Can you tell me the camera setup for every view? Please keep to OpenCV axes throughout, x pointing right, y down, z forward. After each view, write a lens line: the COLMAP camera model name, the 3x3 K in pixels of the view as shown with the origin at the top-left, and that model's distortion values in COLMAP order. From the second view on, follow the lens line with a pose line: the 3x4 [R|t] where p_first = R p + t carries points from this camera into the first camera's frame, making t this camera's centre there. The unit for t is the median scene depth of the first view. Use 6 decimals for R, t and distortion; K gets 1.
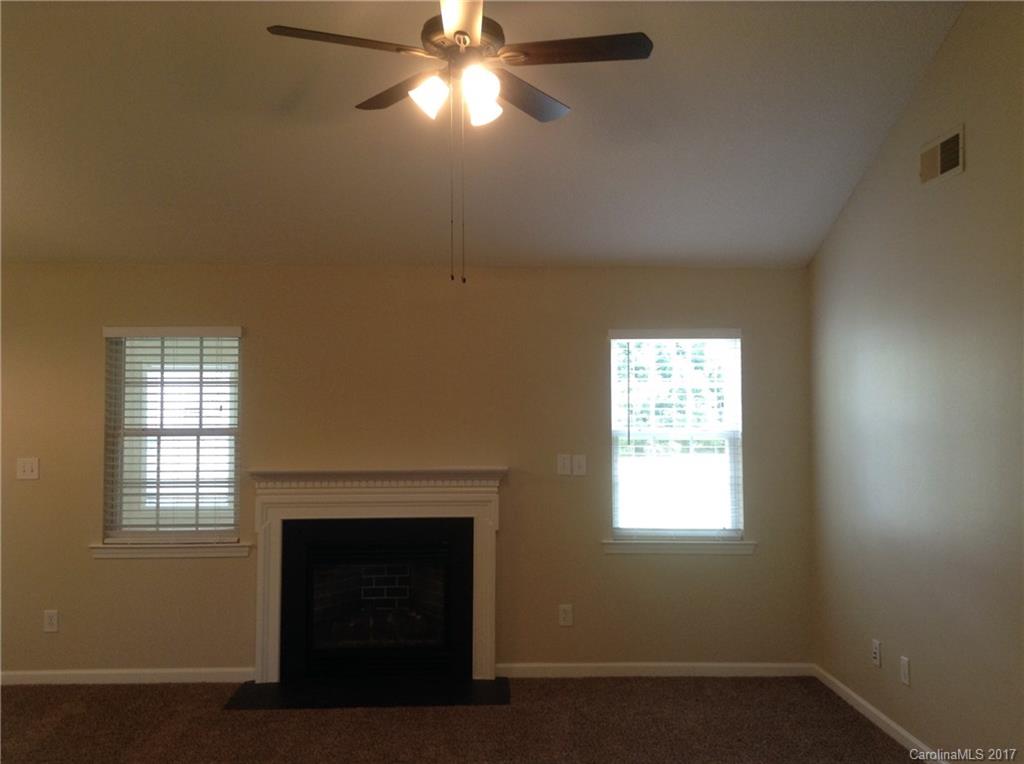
lens RADIAL K [[956.1, 0, 512.0], [0, 956.1, 394.6], [0, 0, 1]] dist [0.269014, -0.687072]
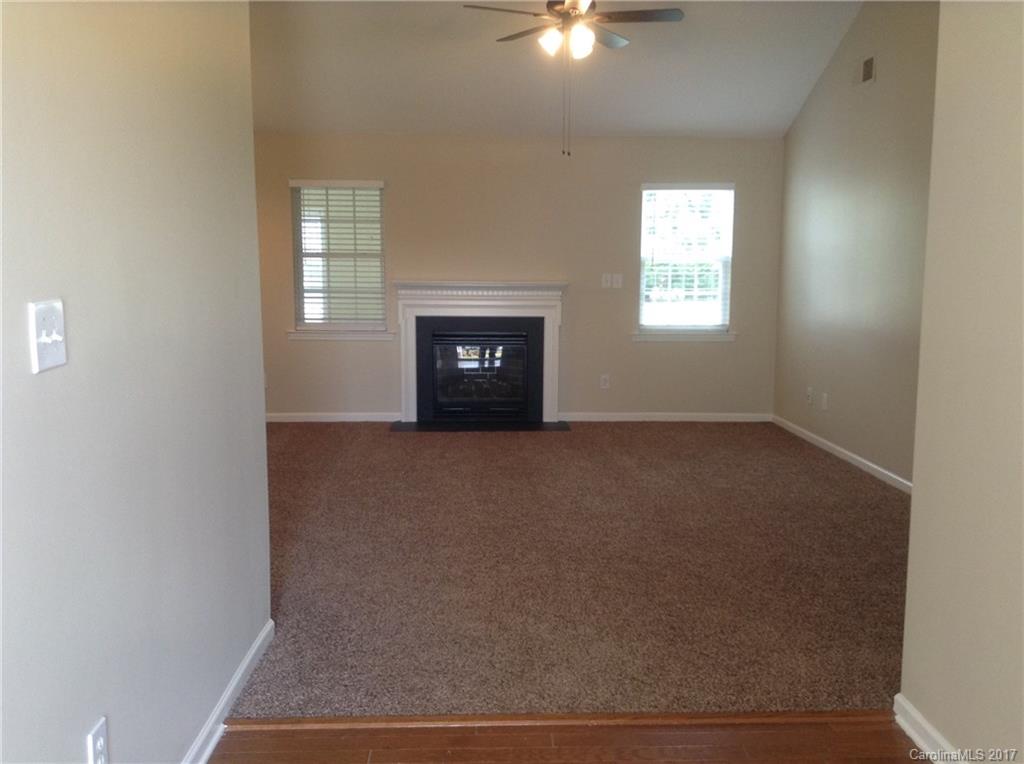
lens RADIAL K [[956.1, 0, 512.0], [0, 956.1, 394.6], [0, 0, 1]] dist [0.269014, -0.687072]
pose [[0.999978, 0.006513, -0.000898, -0.087550], [-0.006309, 0.989007, 0.147734, 0.030274], [0.001851, -0.147726, 0.989027, -0.464686]]
